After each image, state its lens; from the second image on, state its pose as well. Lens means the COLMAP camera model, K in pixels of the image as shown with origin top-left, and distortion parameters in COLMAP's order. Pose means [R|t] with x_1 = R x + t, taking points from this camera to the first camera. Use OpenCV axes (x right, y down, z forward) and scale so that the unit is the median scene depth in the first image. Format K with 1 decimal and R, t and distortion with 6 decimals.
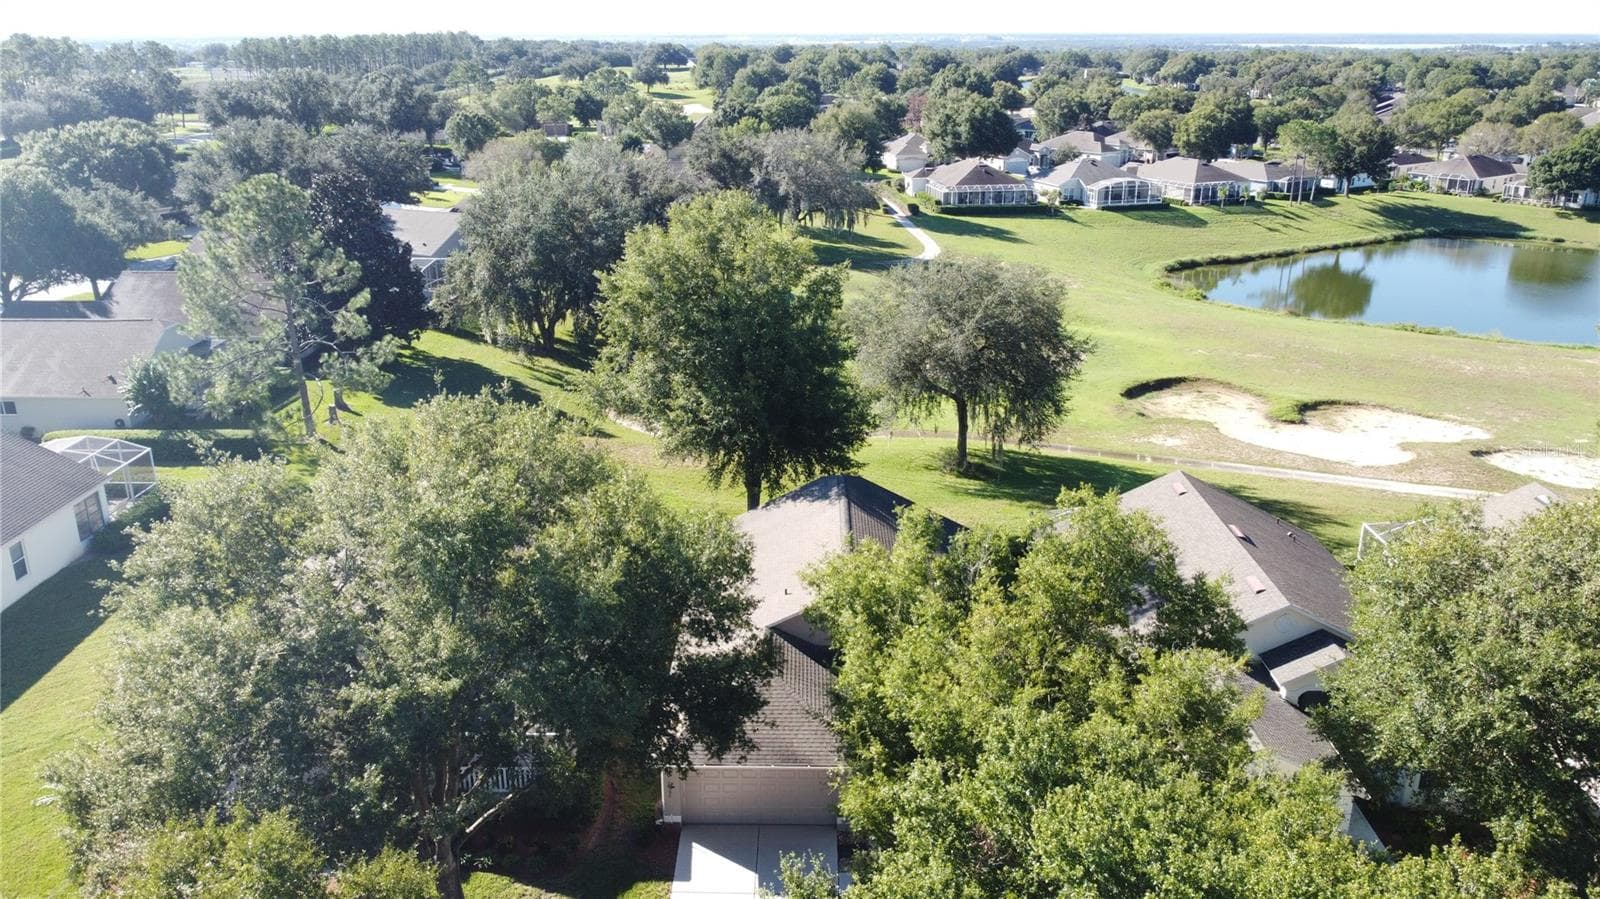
lens RADIAL K [[1208.9, 0, 800.0], [0, 1208.9, 449.5], [0, 0, 1]] dist [-0.000638, -0.008311]
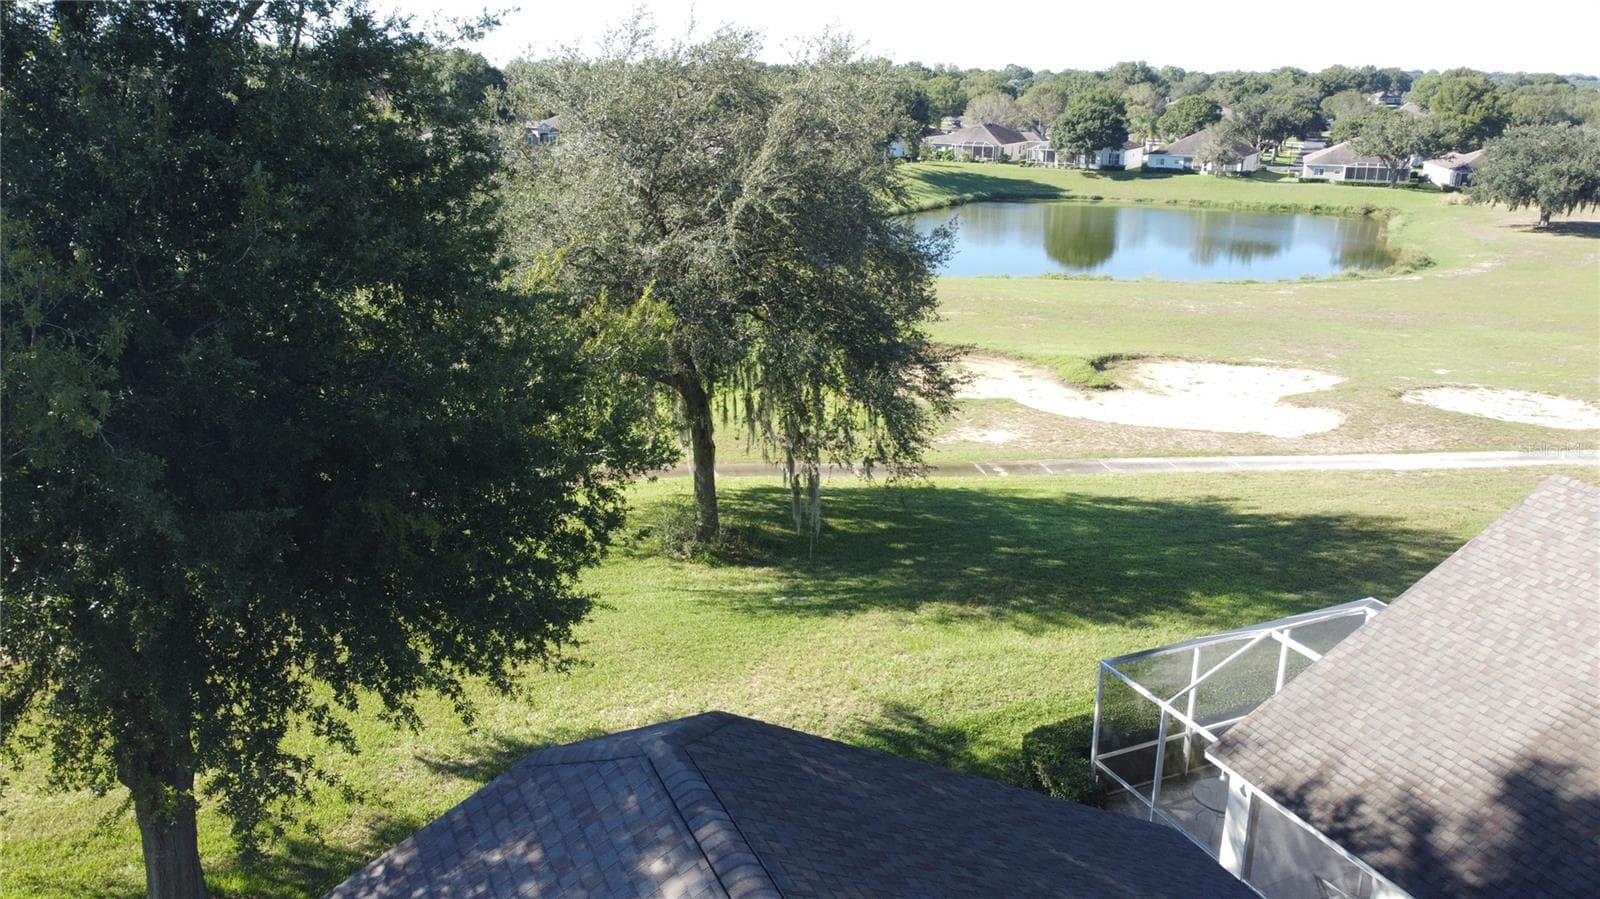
lens RADIAL K [[1208.9, 0, 800.0], [0, 1208.9, 449.5], [0, 0, 1]] dist [-0.000638, -0.008311]
pose [[0.906035, -0.118984, 0.406131, -0.003751], [0.129958, 0.991519, 0.000563, -0.005152], [-0.402754, 0.052270, 0.913815, 0.214533]]
